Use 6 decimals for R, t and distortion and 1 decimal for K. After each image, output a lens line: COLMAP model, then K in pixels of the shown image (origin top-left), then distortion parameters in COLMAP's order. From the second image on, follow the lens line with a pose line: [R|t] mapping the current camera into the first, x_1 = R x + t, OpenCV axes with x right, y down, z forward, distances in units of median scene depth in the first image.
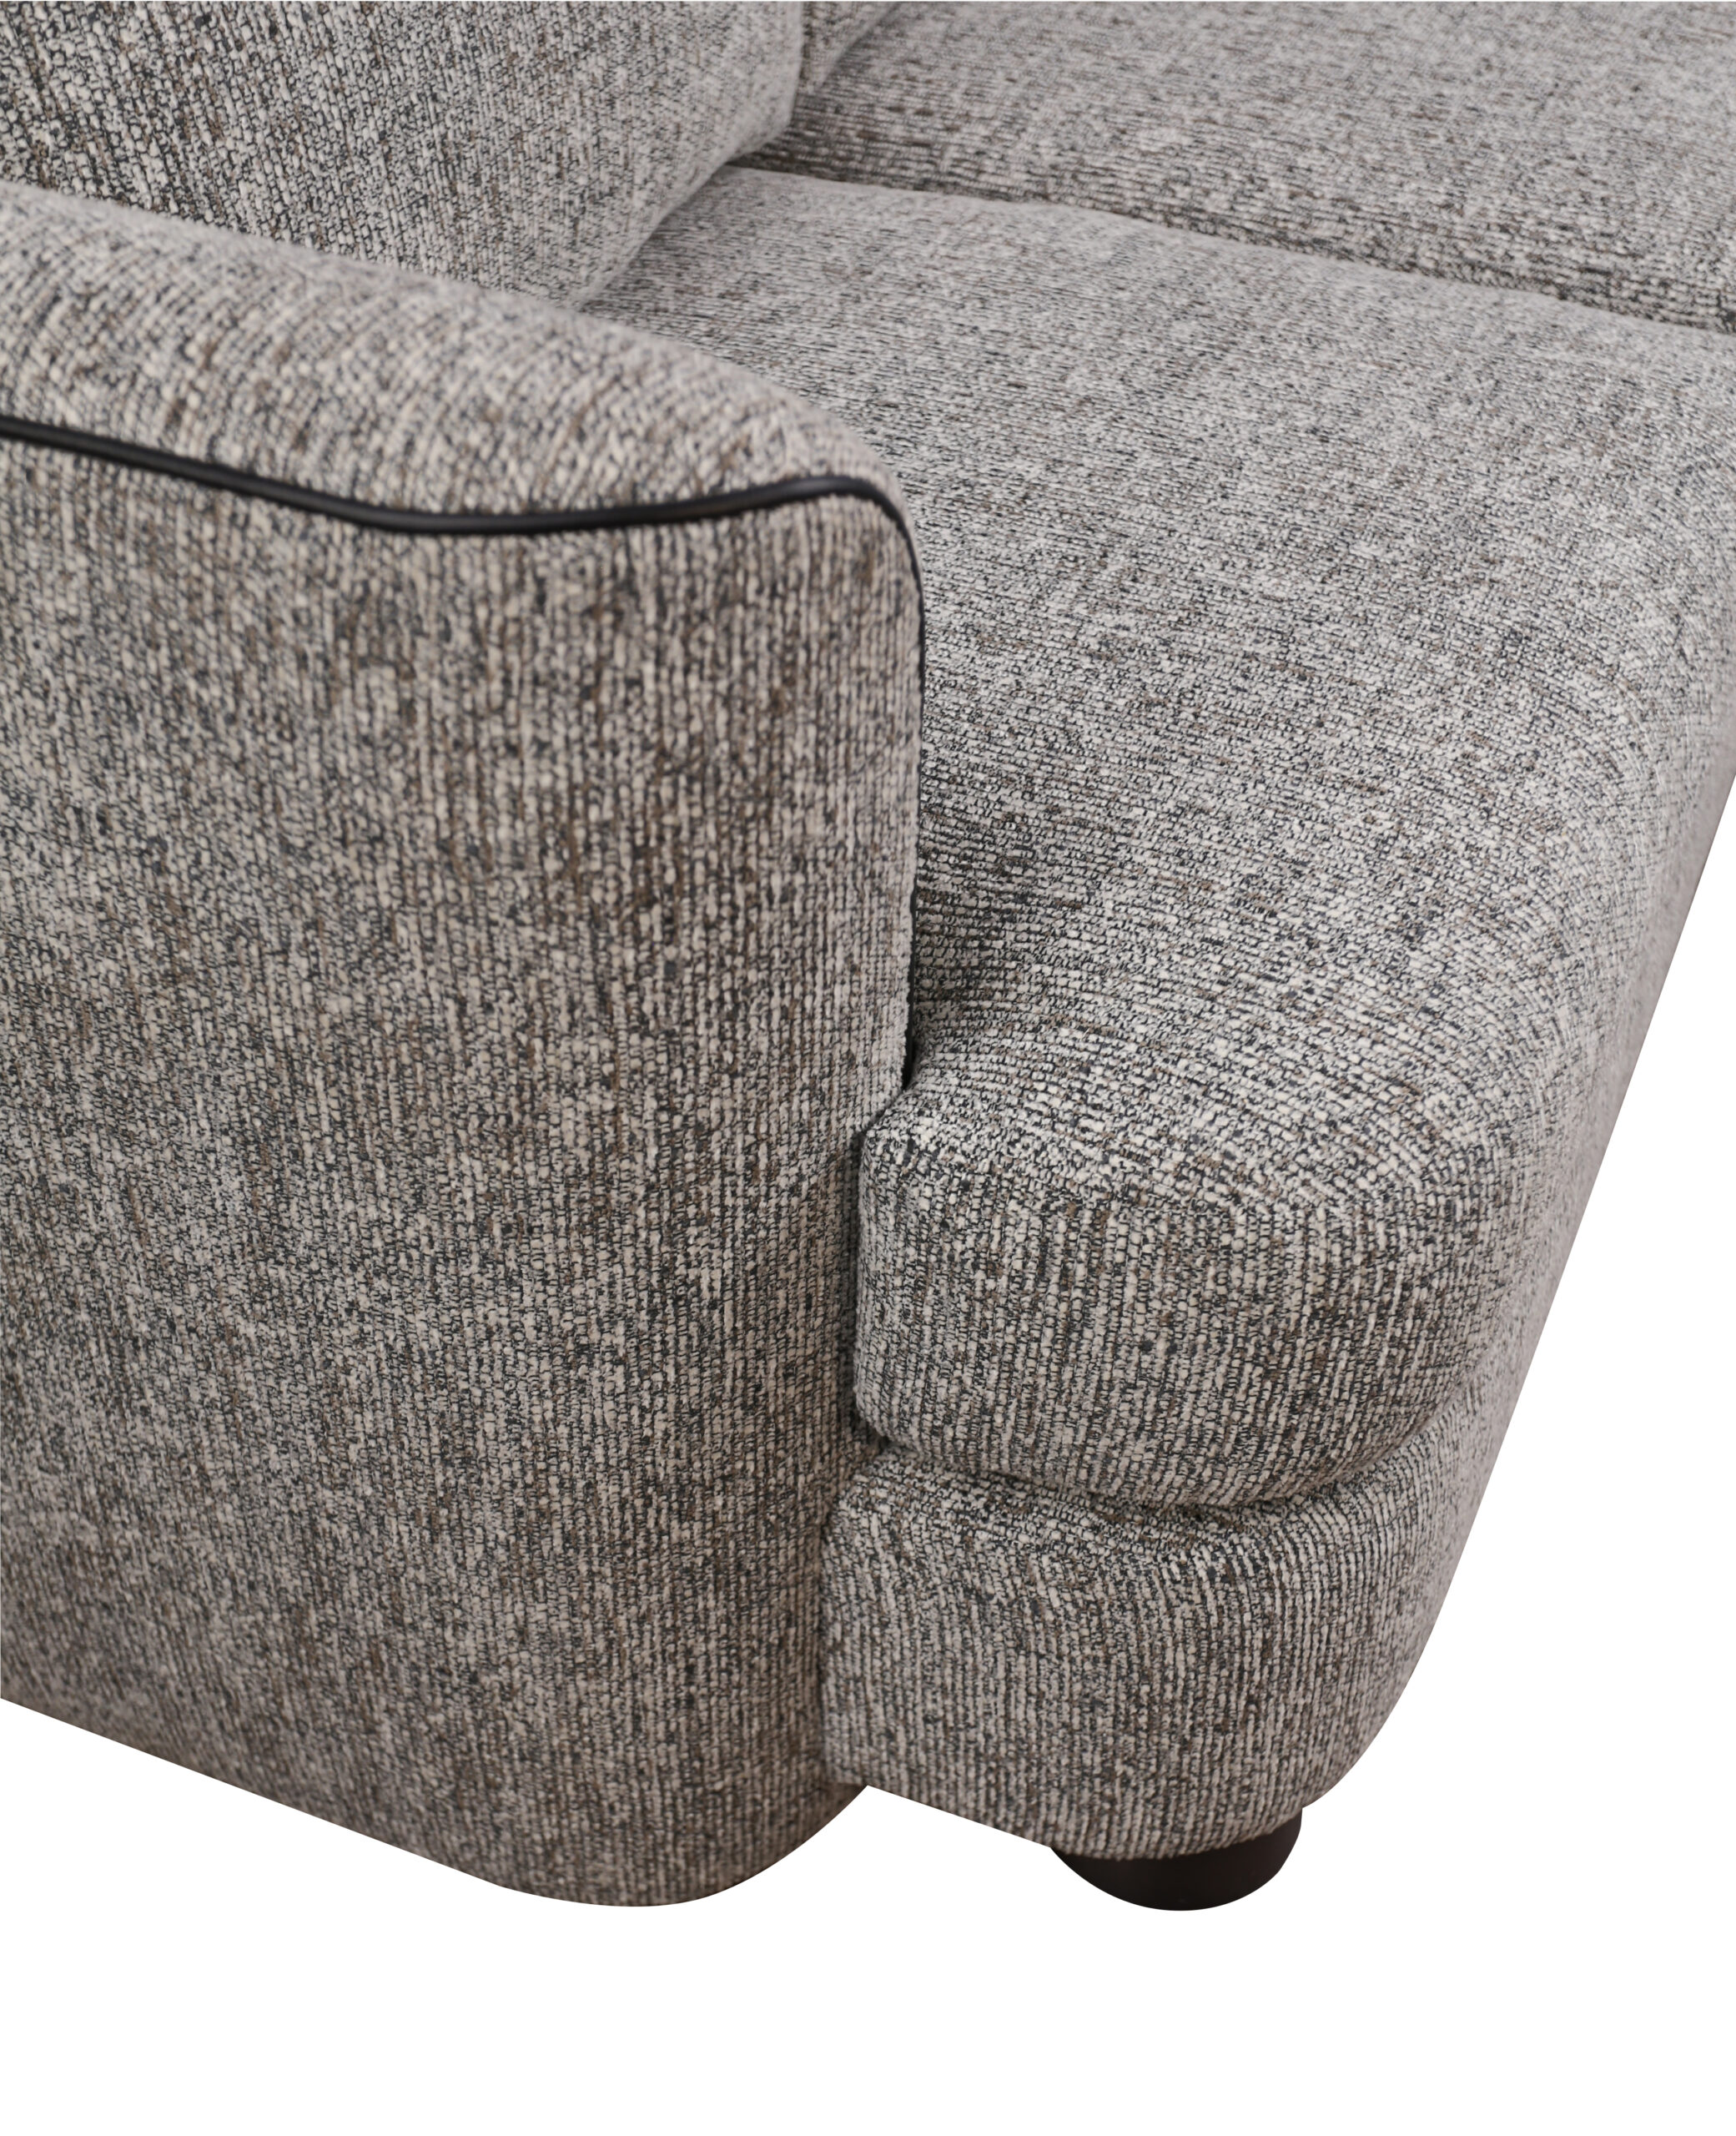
lens RADIAL K [[2602.8, 0, 868.0], [0, 2602.8, 1068.0], [0, 0, 1]] dist [0.005291, 0.247342]
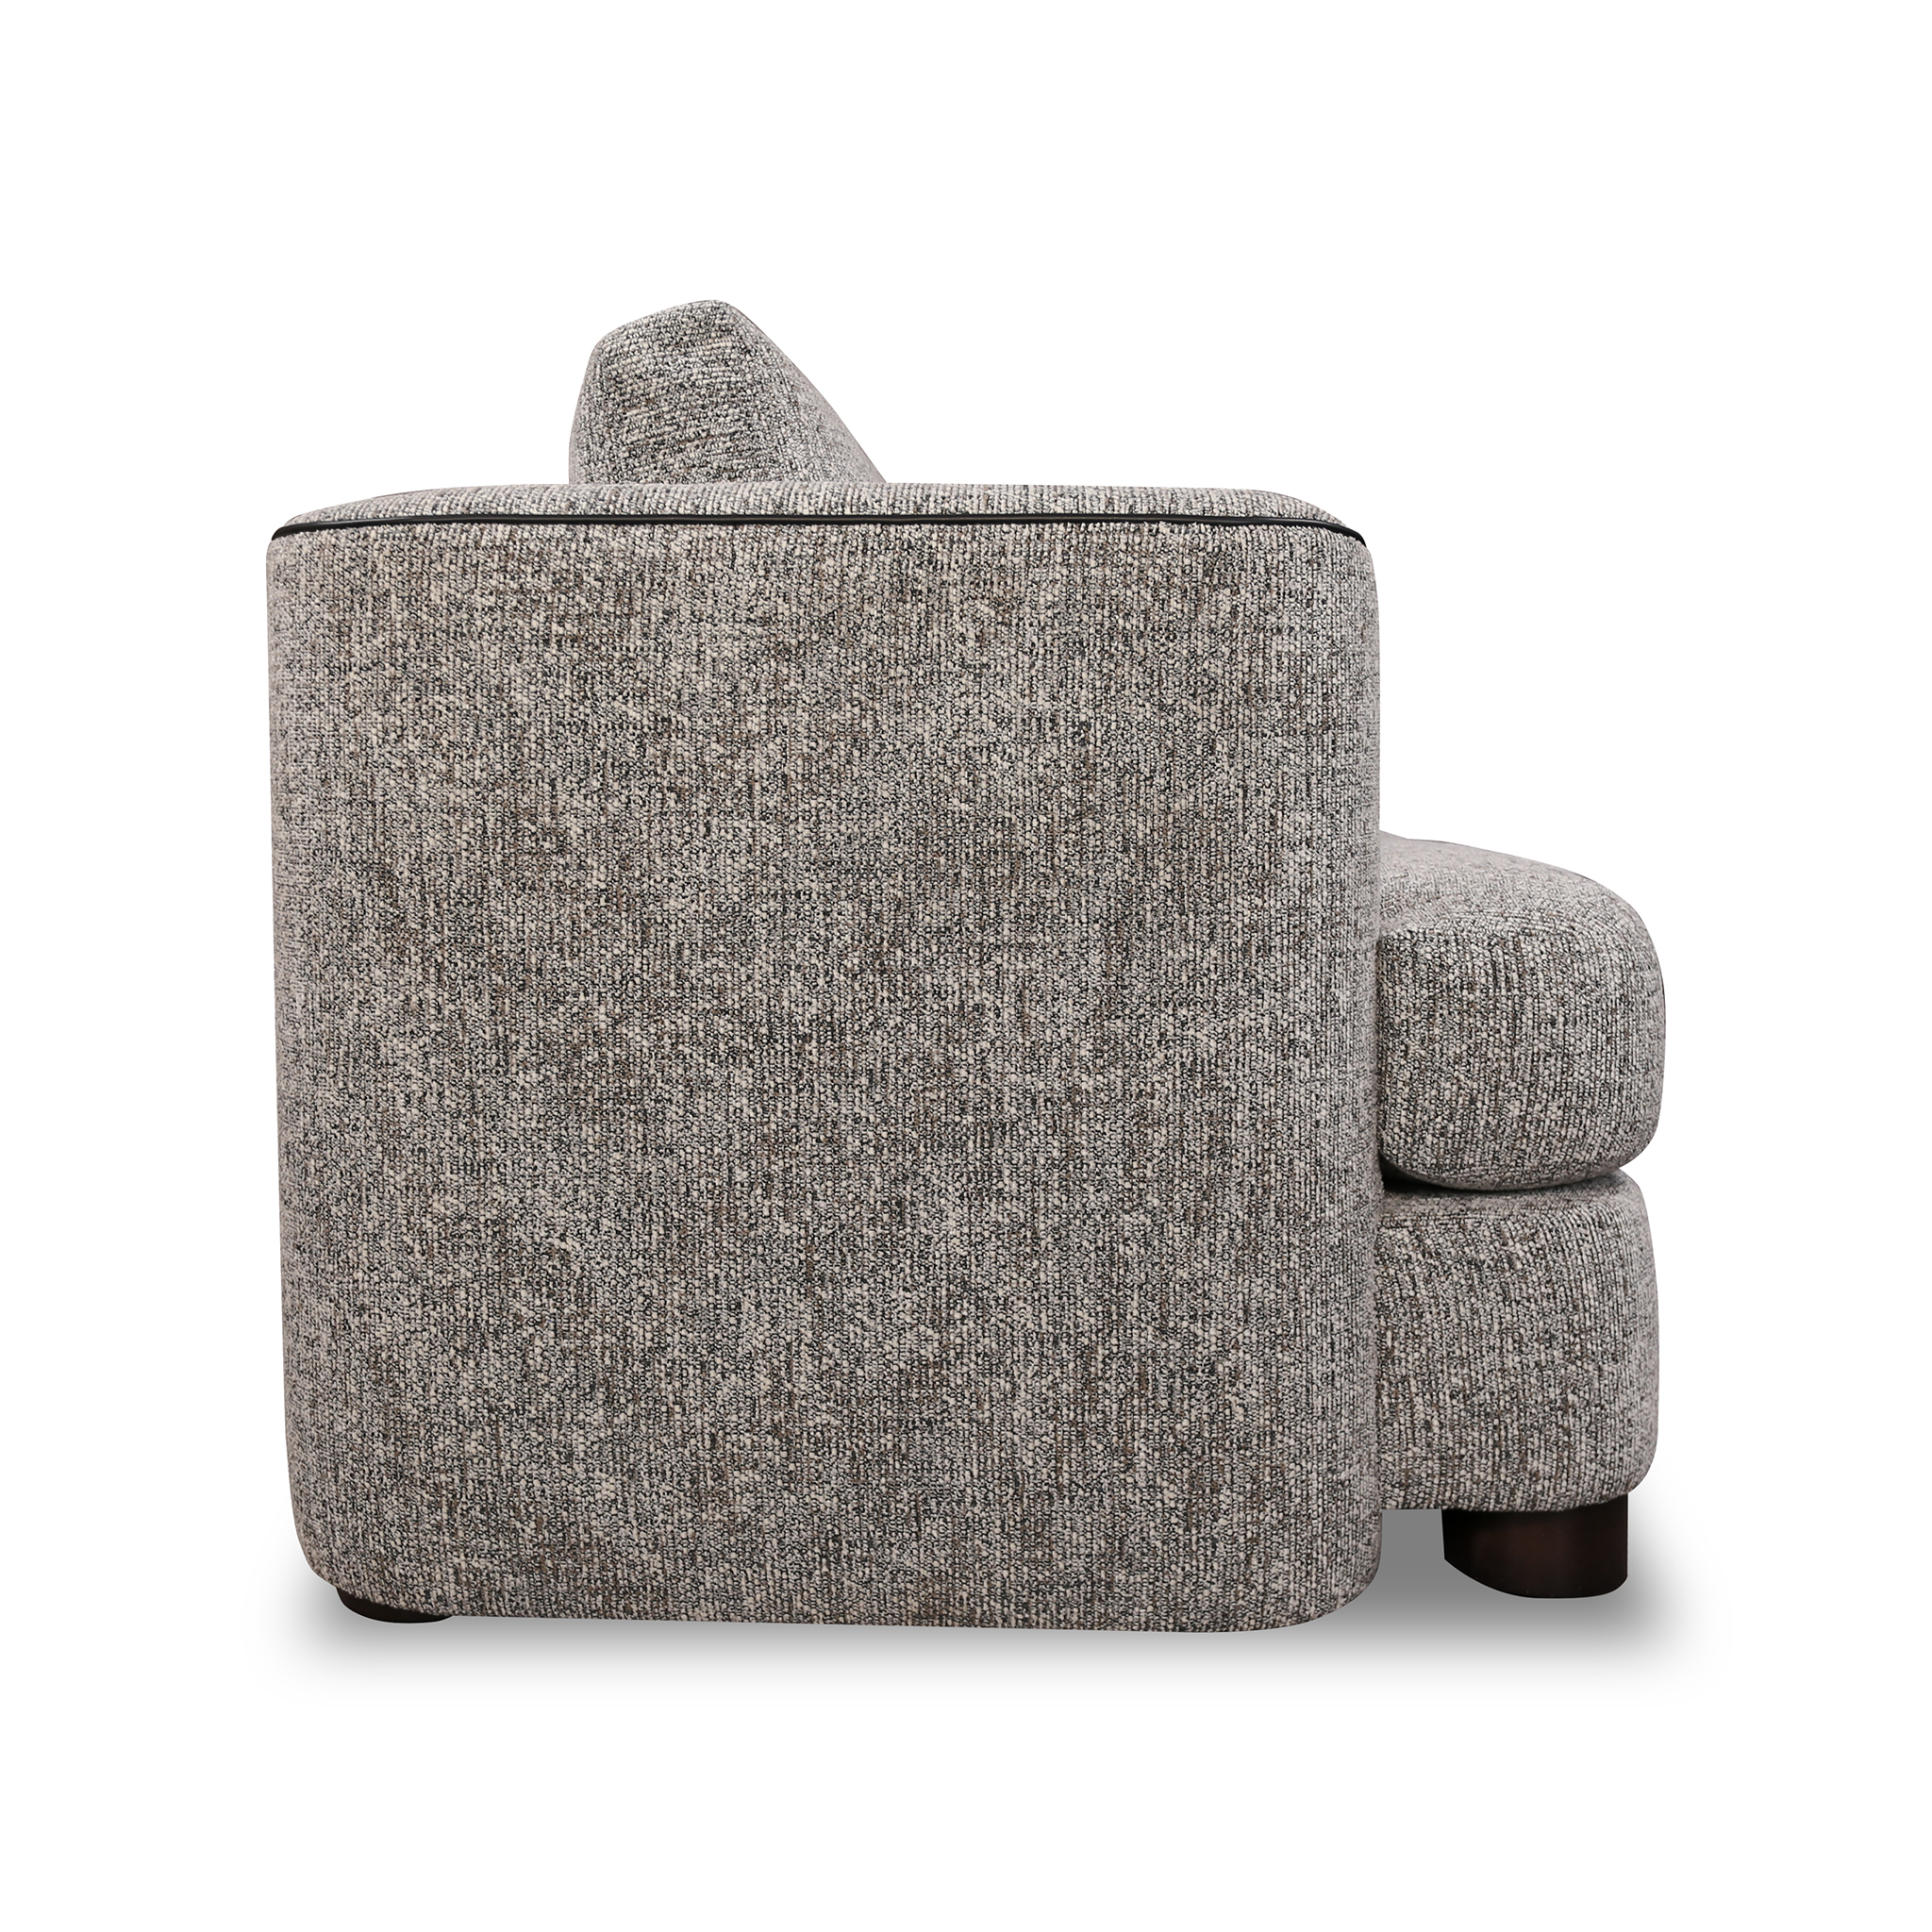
lens RADIAL K [[1886.9, 0, 897.1], [0, 1886.9, 963.0], [0, 0, 1]] dist [-0.024333, 0.007043]
pose [[0.936827, -0.045604, 0.346806, -0.822179], [0.251546, 0.776778, -0.577356, 0.756138], [-0.243062, 0.628121, 0.739179, 0.098227]]
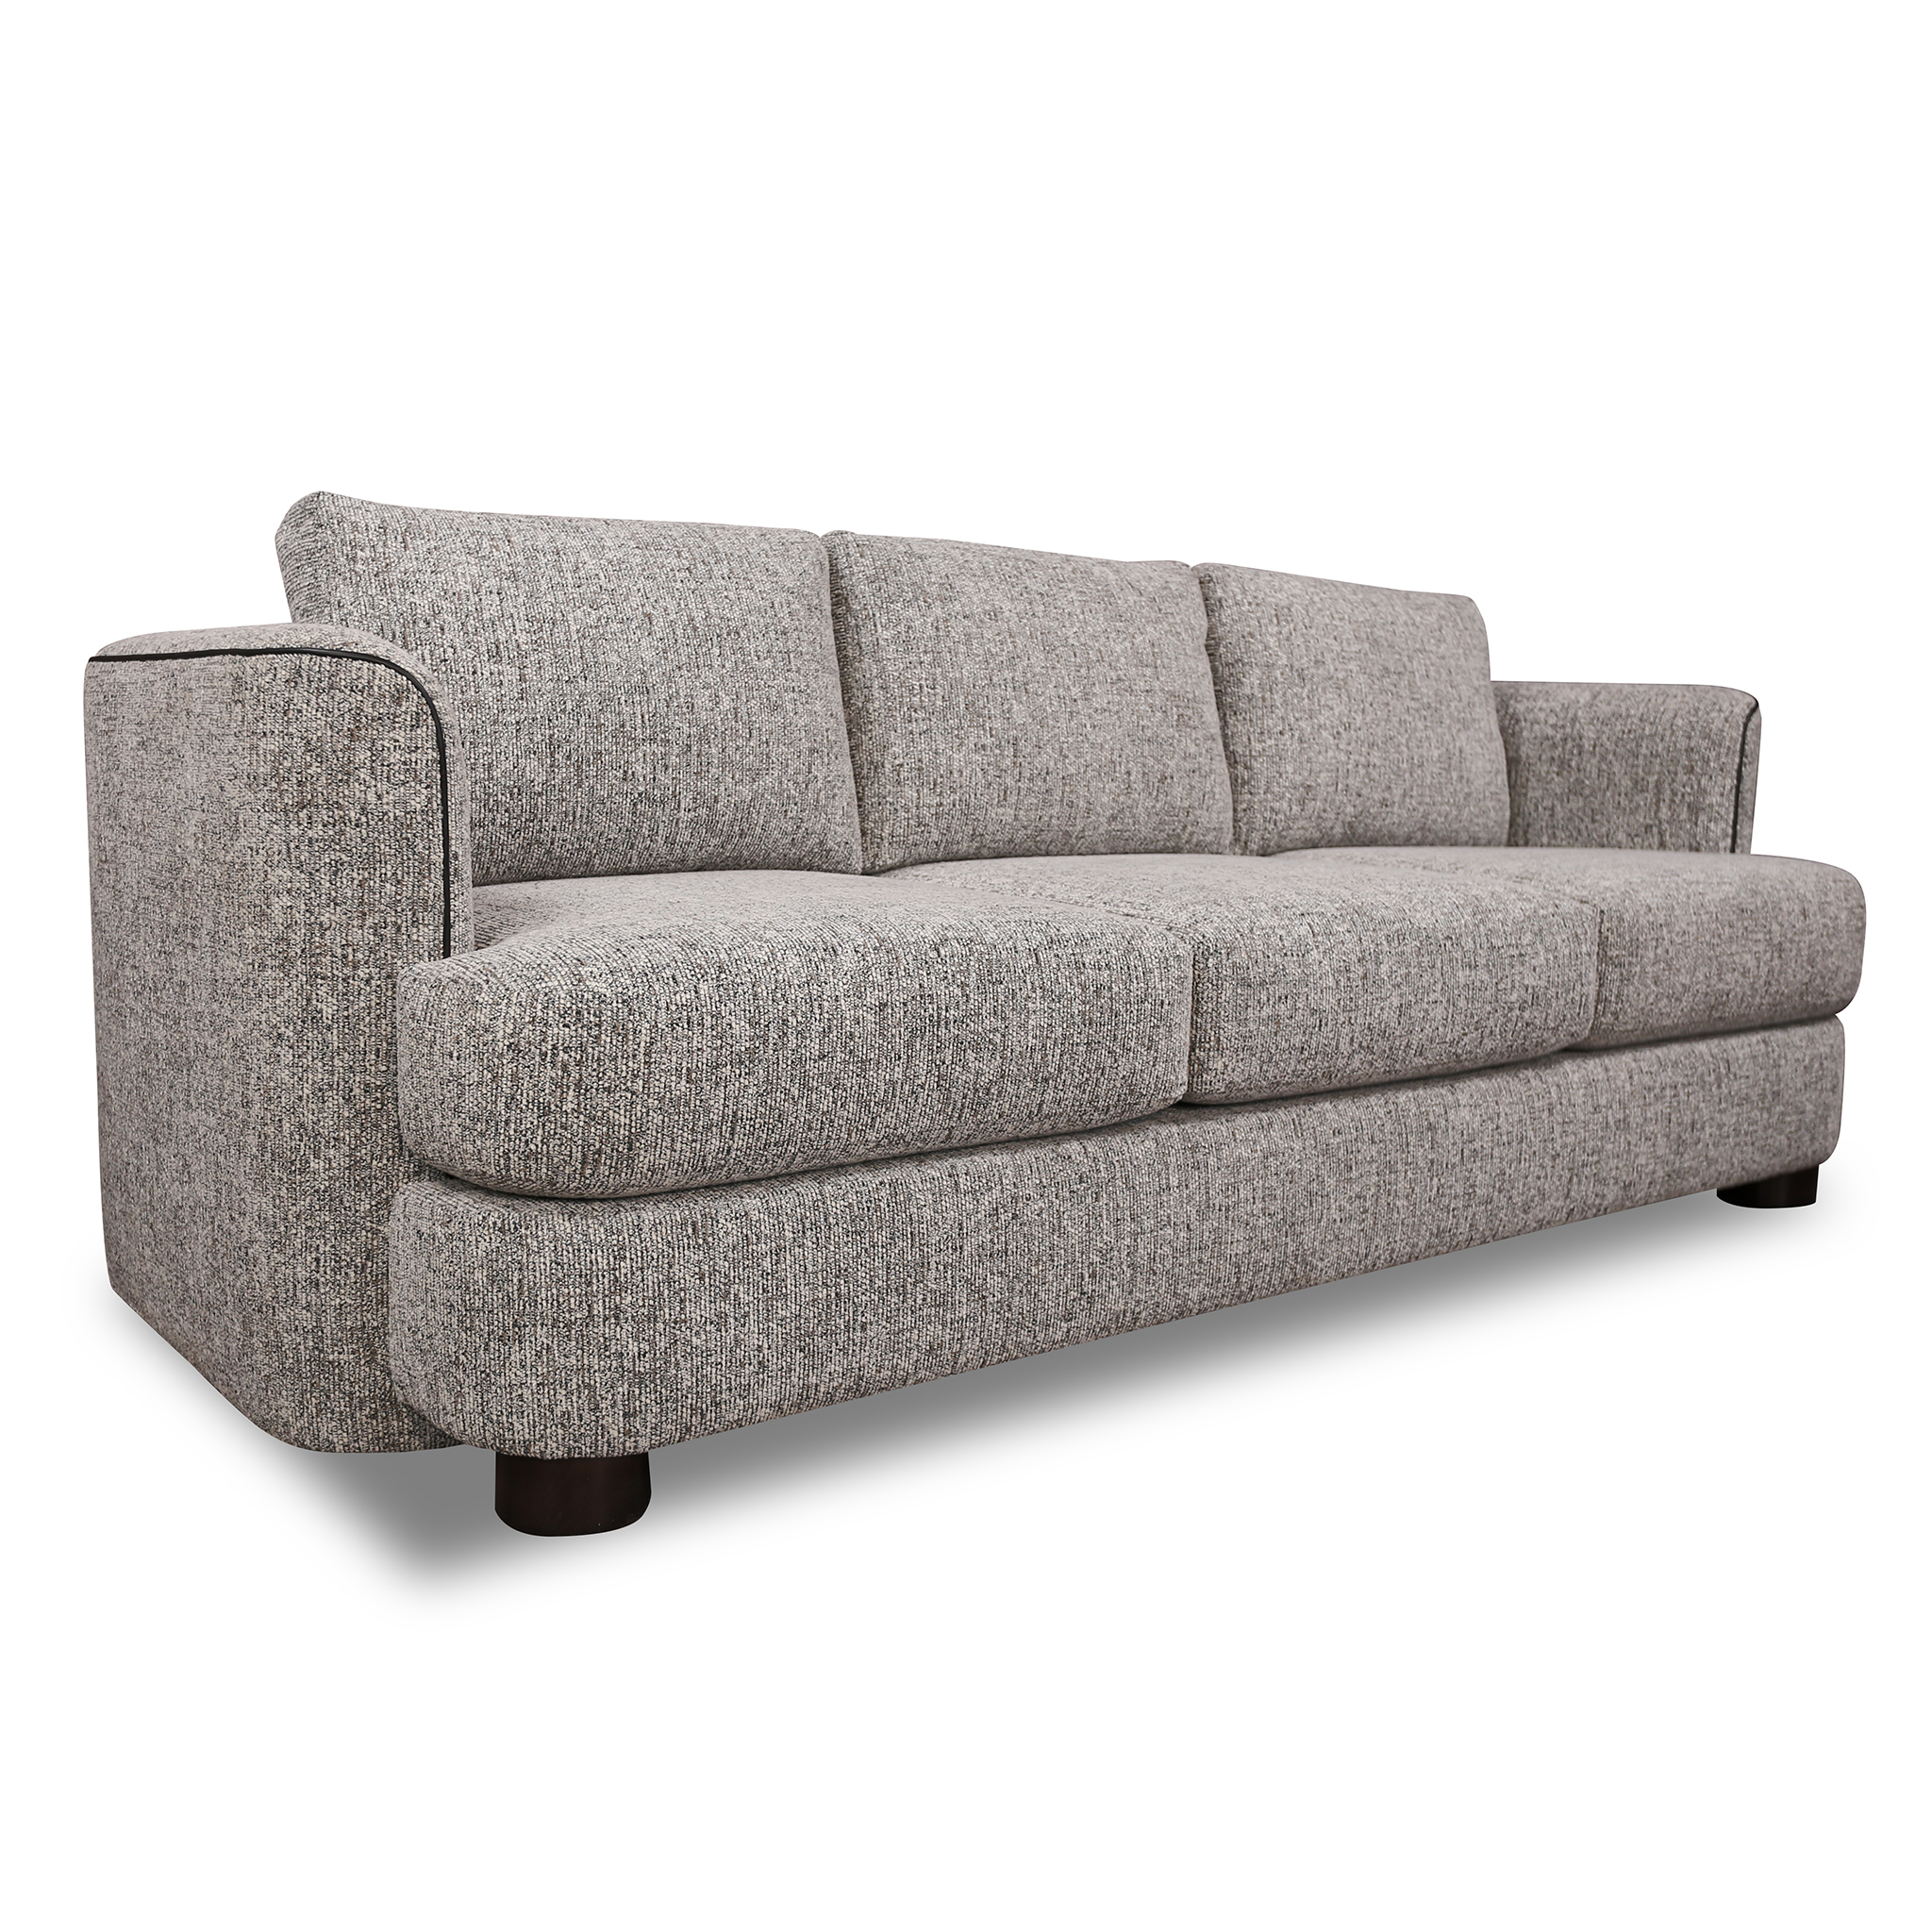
lens RADIAL K [[1753.6, 0, 998.4], [0, 1753.6, 1053.6], [0, 0, 1]] dist [-0.023592, 0.023064]
pose [[0.884466, 0.088859, -0.458066, 1.264643], [-0.320122, 0.829783, -0.457146, 0.670457], [0.339474, 0.550967, 0.762360, 0.001630]]
